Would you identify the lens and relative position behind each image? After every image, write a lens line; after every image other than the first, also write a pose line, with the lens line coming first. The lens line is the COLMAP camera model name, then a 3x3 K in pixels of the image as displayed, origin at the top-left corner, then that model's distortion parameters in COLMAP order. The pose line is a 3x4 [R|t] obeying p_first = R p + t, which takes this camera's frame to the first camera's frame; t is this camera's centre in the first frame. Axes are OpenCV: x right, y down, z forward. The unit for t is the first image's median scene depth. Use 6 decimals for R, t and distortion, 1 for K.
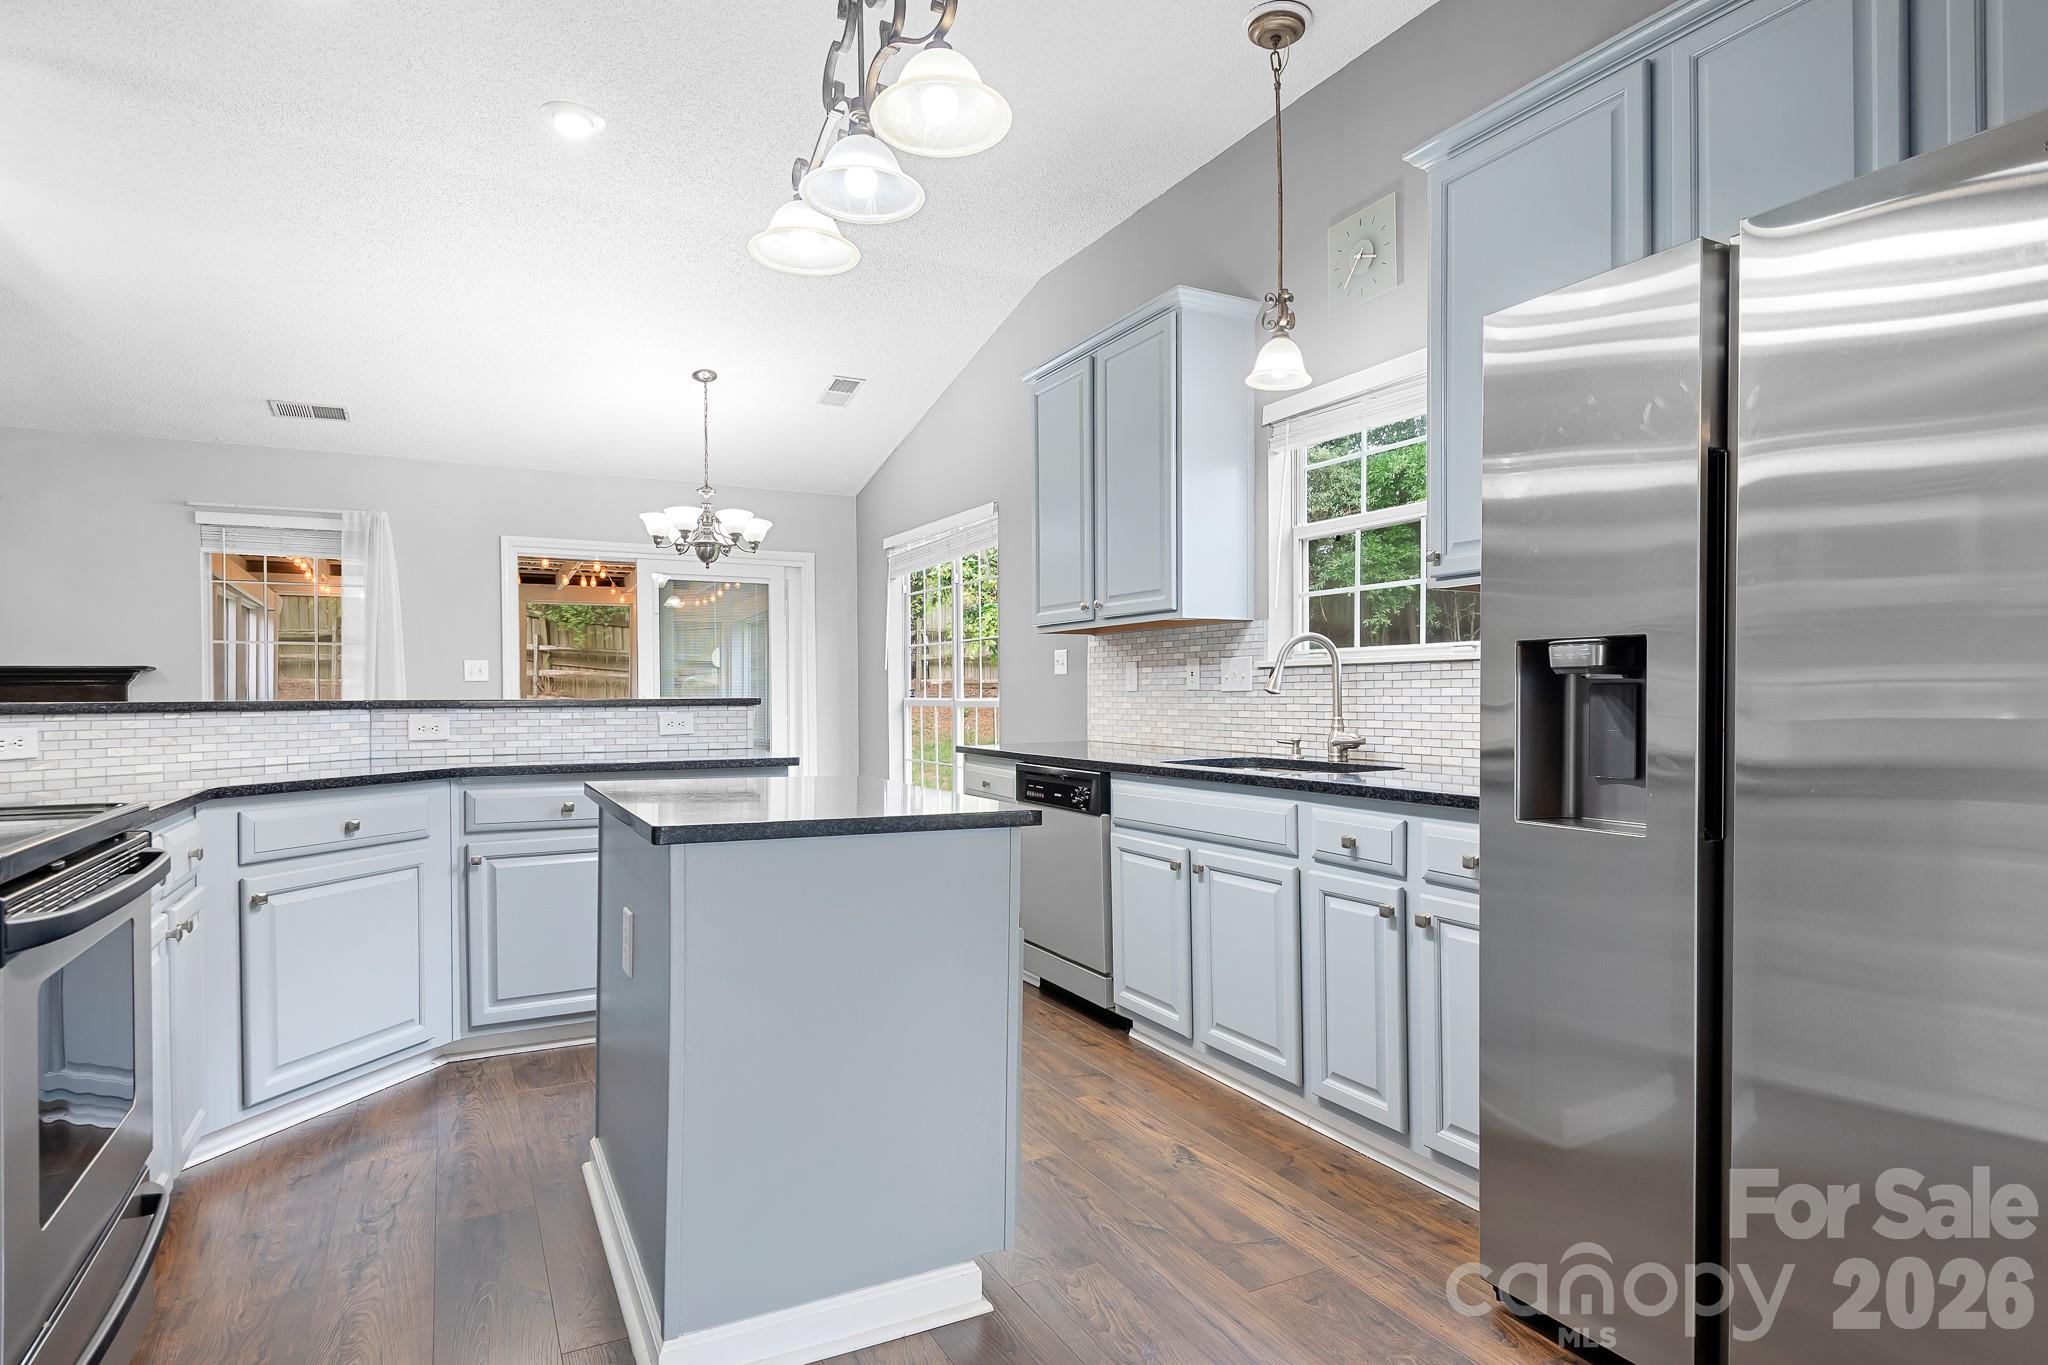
lens RADIAL K [[1104.9, 0, 1015.6], [0, 1104.9, 698.9], [0, 0, 1]] dist [0.001203, -0.000483]
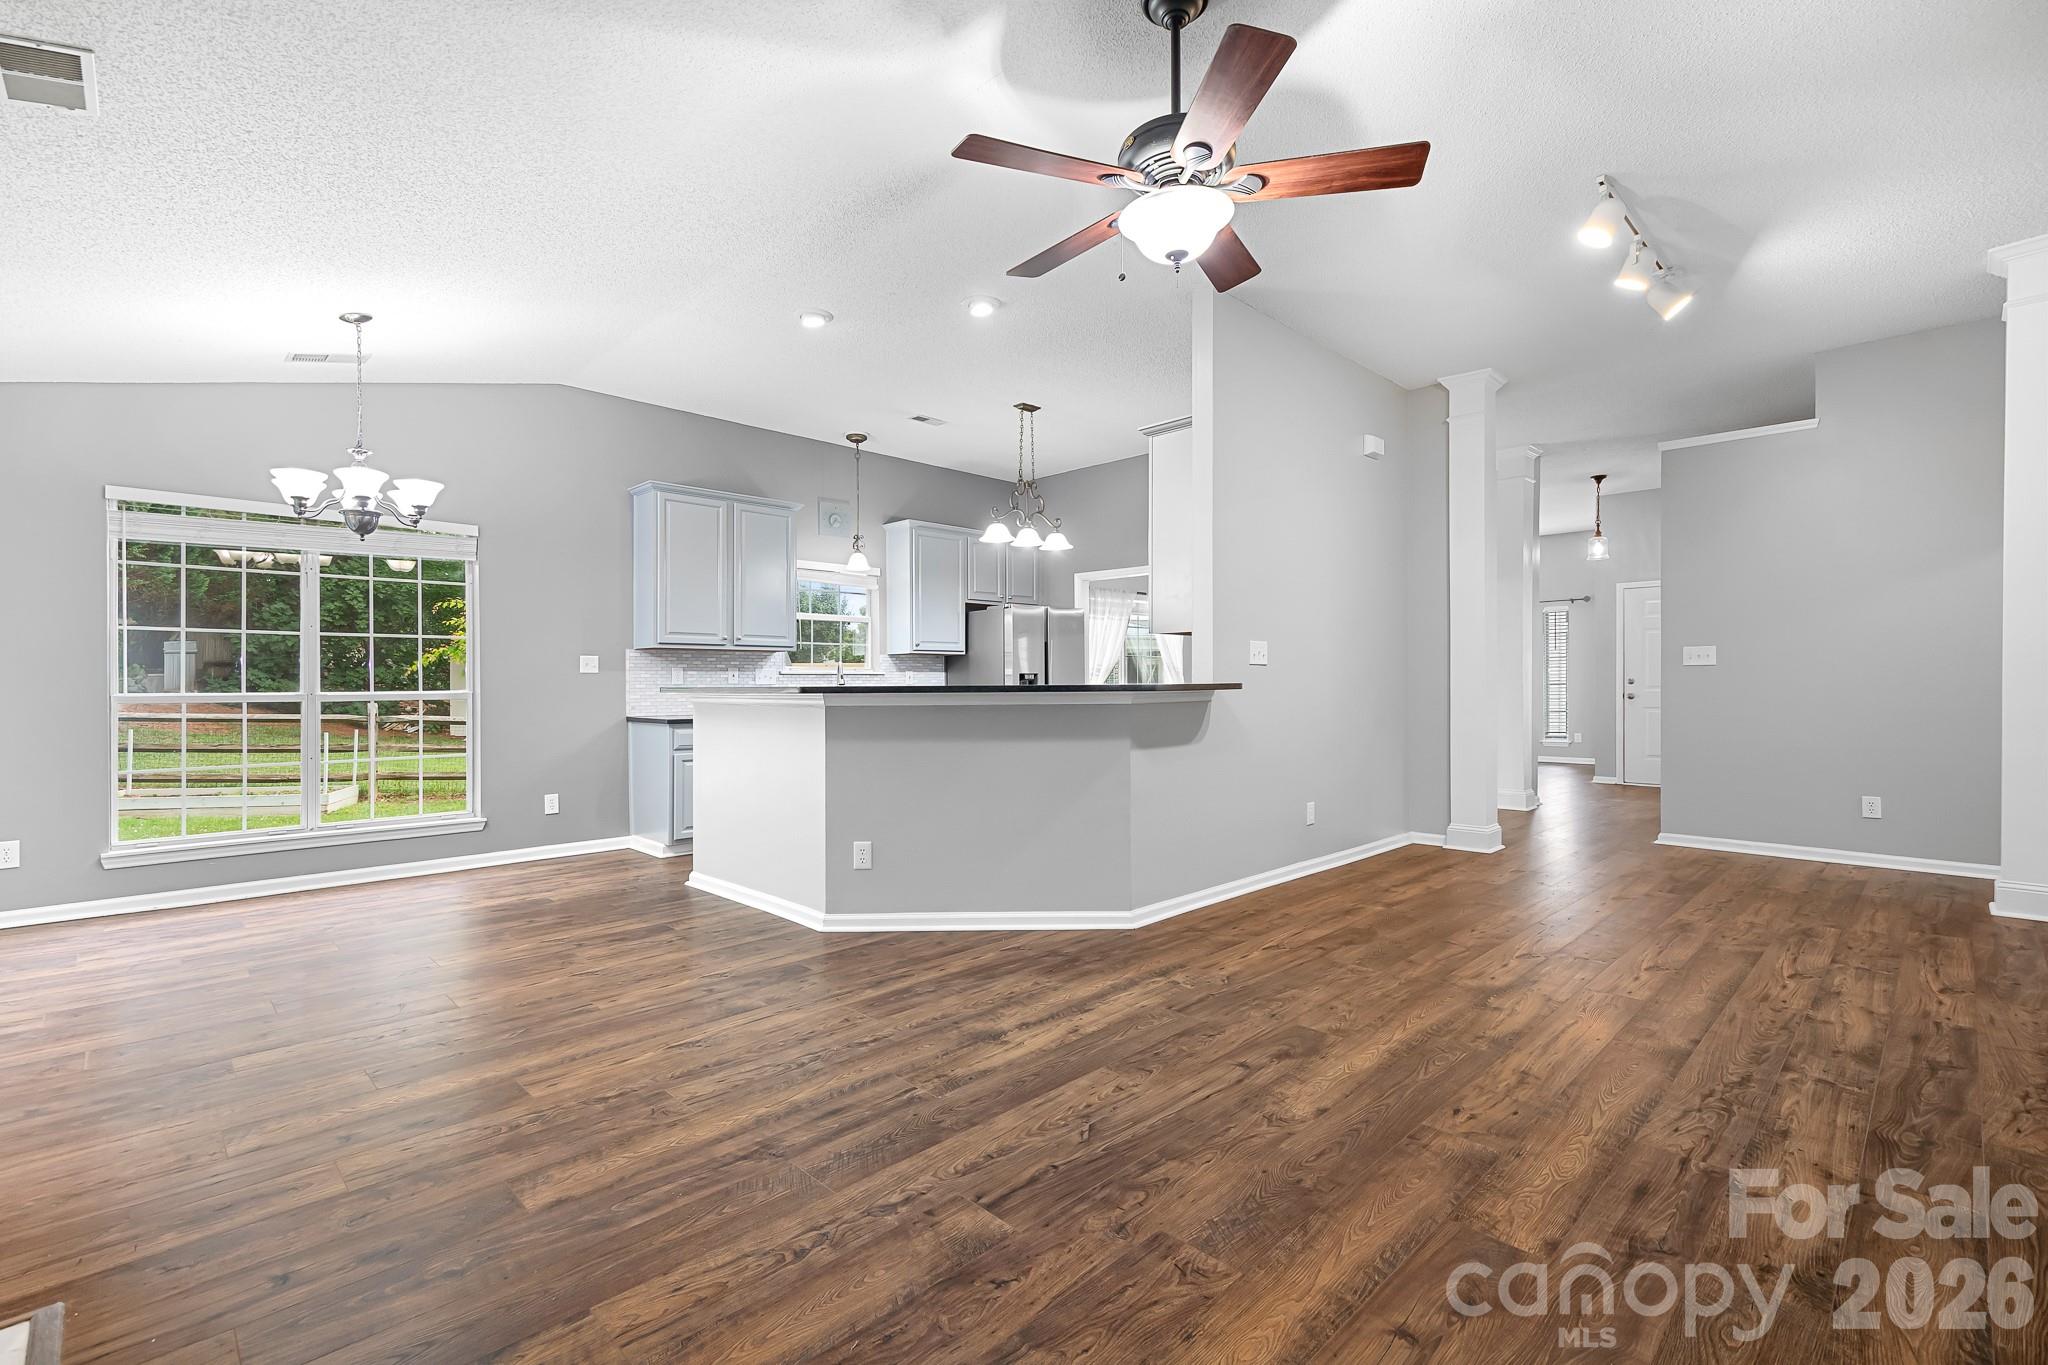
lens RADIAL K [[908.4, 0, 1026.7], [0, 908.4, 716.1], [0, 0, 1]] dist [0.021734, -0.010679]
pose [[-0.298684, -0.027003, 0.953970, -1.145697], [0.013072, 0.999390, 0.032381, 0.002496], [-0.954263, 0.022142, -0.298148, 0.735908]]
